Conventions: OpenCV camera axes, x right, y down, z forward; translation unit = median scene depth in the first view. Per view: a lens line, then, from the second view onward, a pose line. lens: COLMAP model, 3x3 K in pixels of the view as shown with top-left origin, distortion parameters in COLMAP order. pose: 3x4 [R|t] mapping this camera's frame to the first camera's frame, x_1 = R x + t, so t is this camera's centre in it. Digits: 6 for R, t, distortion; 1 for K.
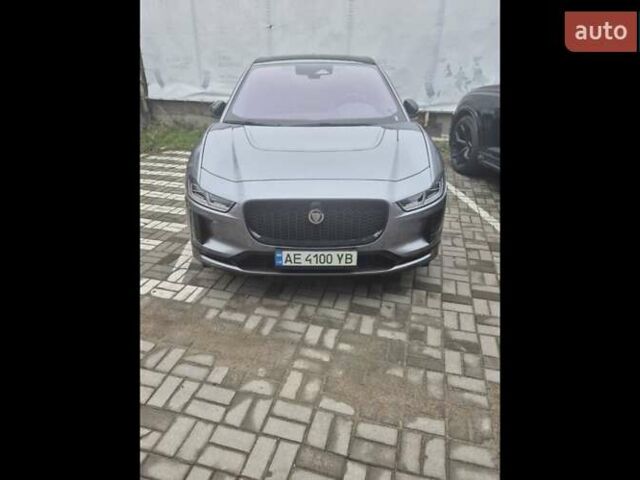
lens RADIAL K [[414.6, 0, 320.0], [0, 414.6, 240.0], [0, 0, 1]] dist [0.007115, -0.004383]
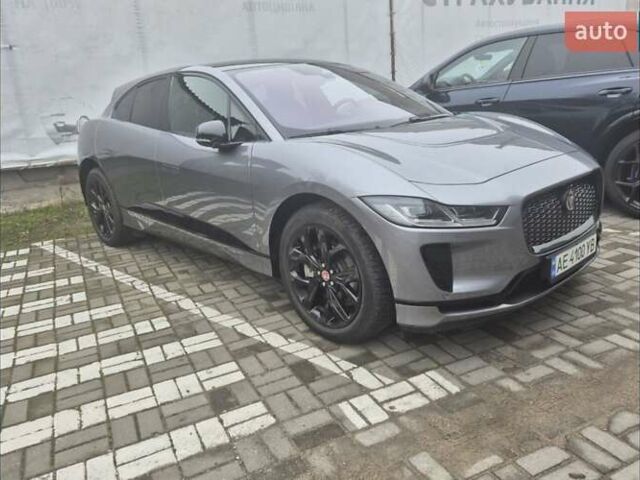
lens RADIAL K [[547.4, 0, 320.0], [0, 547.4, 240.0], [0, 0, 1]] dist [0.030103, -0.010787]
pose [[0.738577, -0.252644, 0.625039, -0.918771], [0.355414, 0.933740, -0.042553, -0.098778], [-0.572873, 0.253577, 0.779432, 0.420040]]
